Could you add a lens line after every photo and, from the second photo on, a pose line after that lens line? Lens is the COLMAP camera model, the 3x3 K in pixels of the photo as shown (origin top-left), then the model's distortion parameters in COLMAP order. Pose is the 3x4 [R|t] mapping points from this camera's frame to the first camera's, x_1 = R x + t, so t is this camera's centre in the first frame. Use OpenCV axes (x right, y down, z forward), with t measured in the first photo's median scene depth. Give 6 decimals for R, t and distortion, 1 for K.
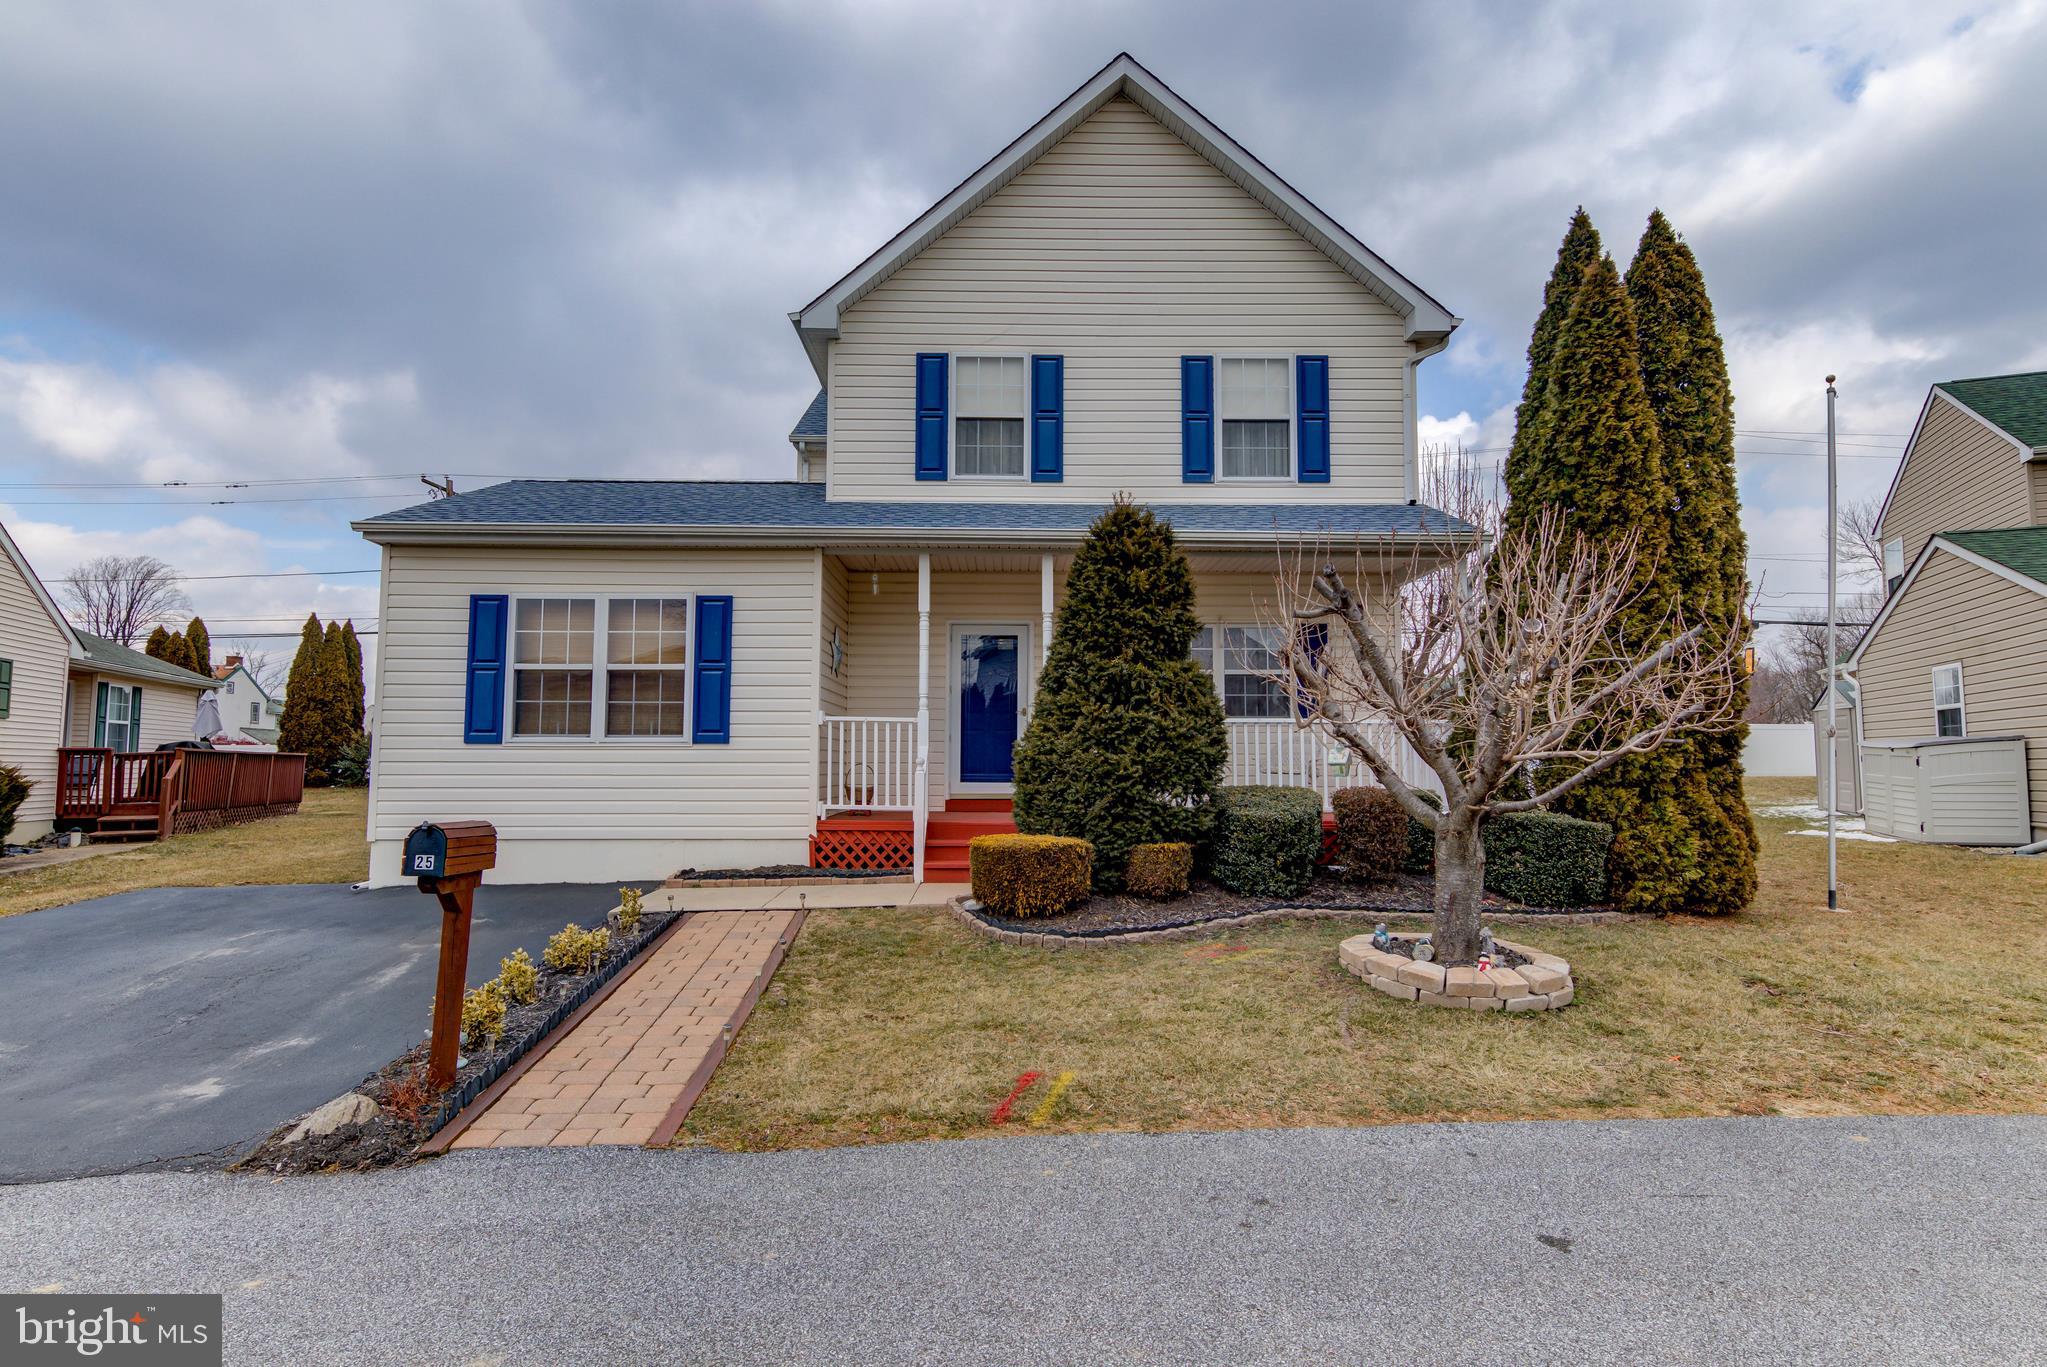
lens RADIAL K [[1027.9, 0, 1019.8], [0, 1027.9, 690.3], [0, 0, 1]] dist [0.016413, -0.001626]
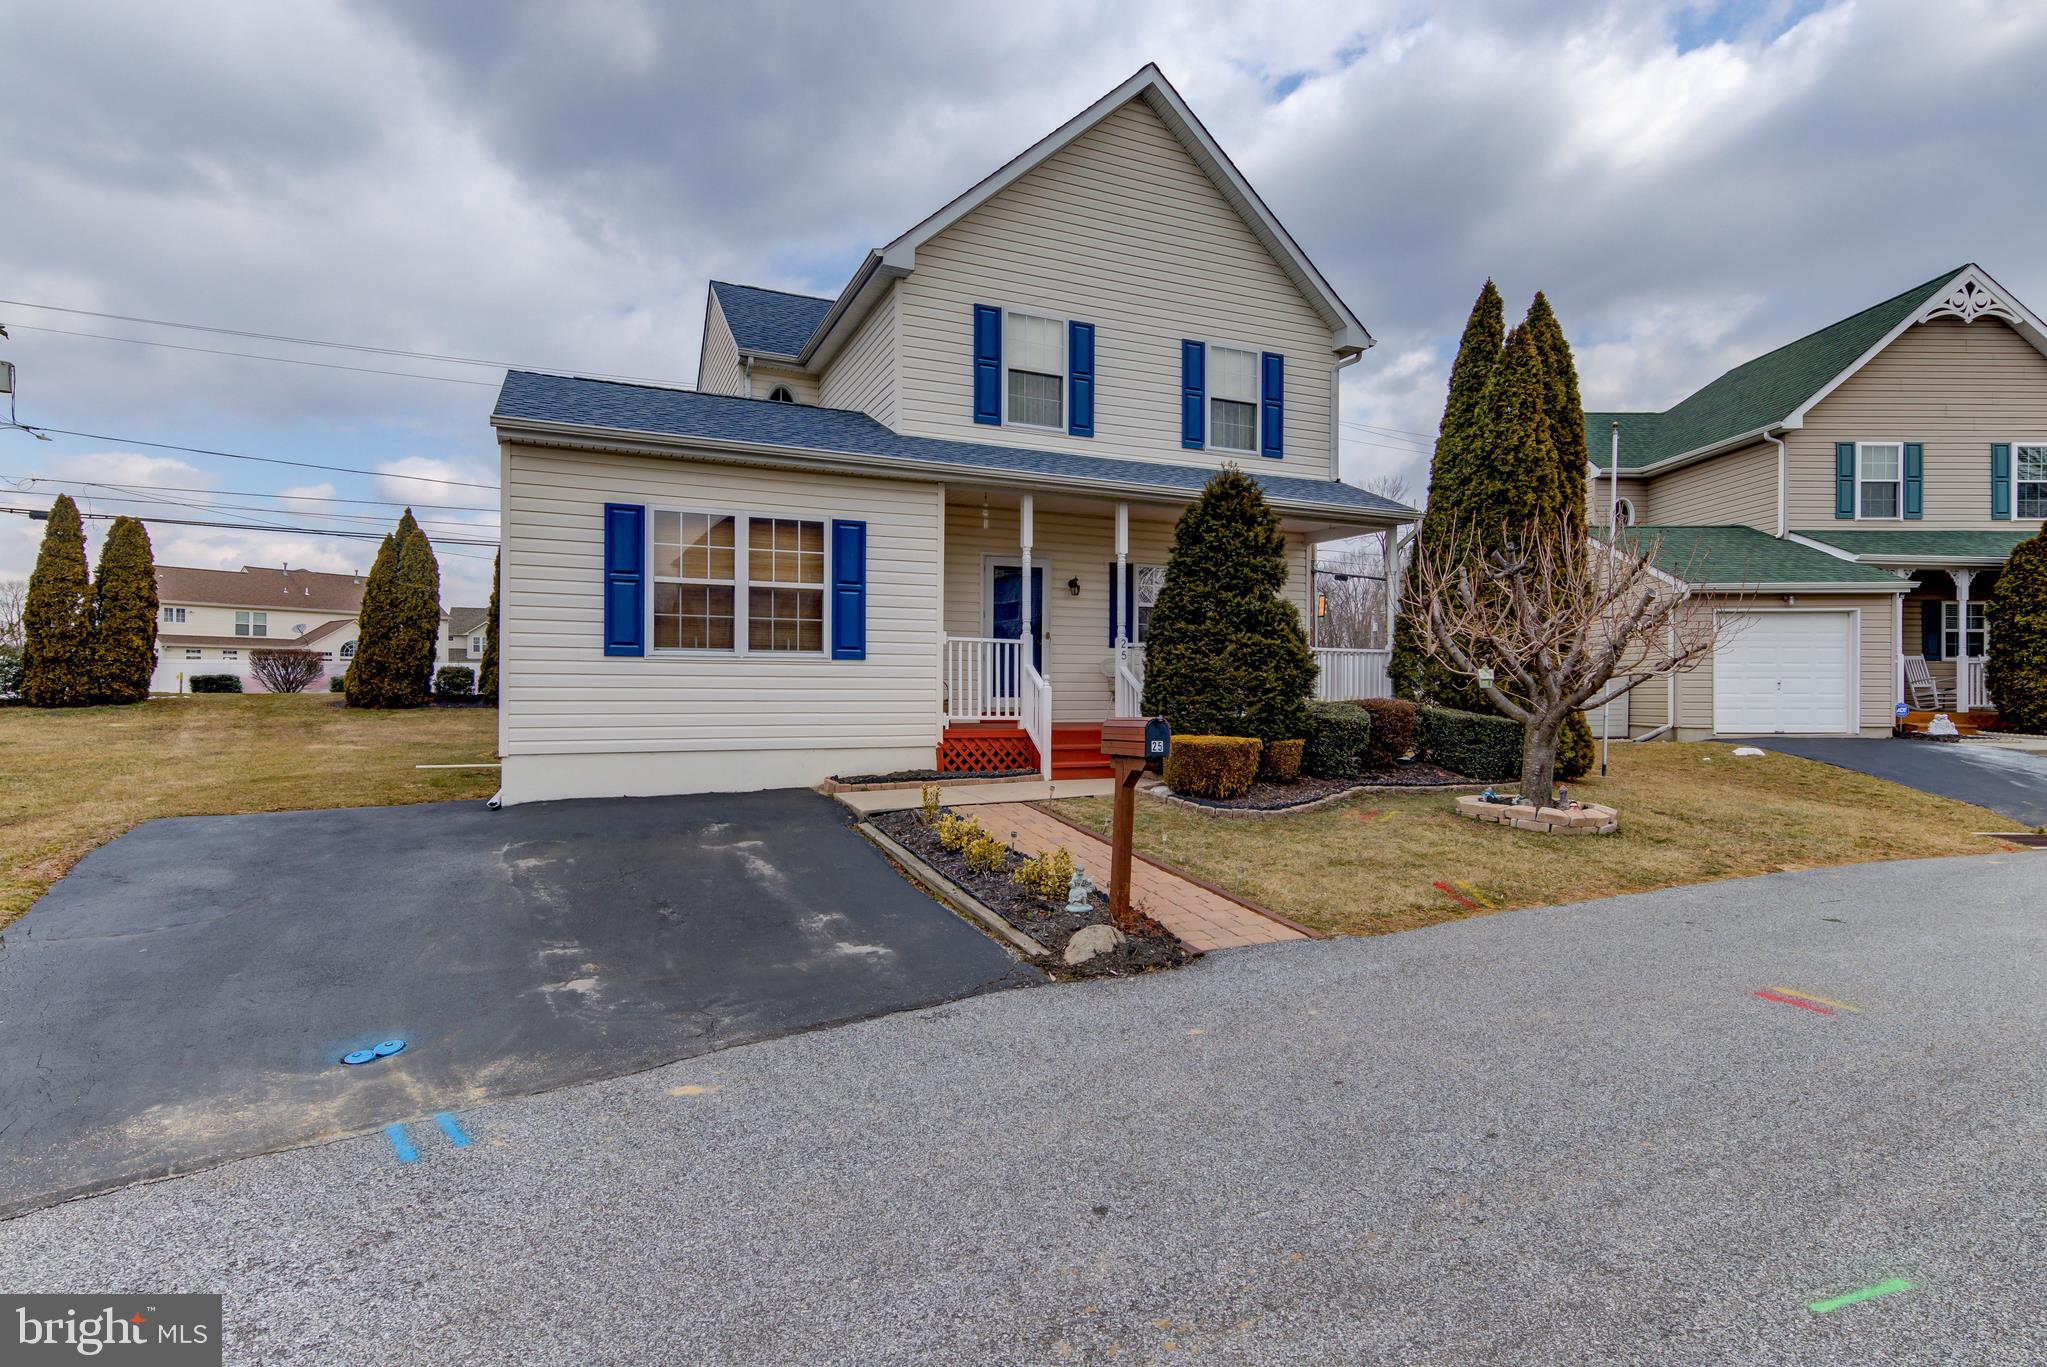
lens RADIAL K [[1015.9, 0, 1022.8], [0, 1015.9, 700.8], [0, 0, 1]] dist [0.002514, -0.000596]
pose [[0.922798, -0.001146, 0.385284, -0.537705], [-0.031176, 0.996494, 0.077635, 0.006647], [-0.384022, -0.083653, 0.919527, -0.047189]]
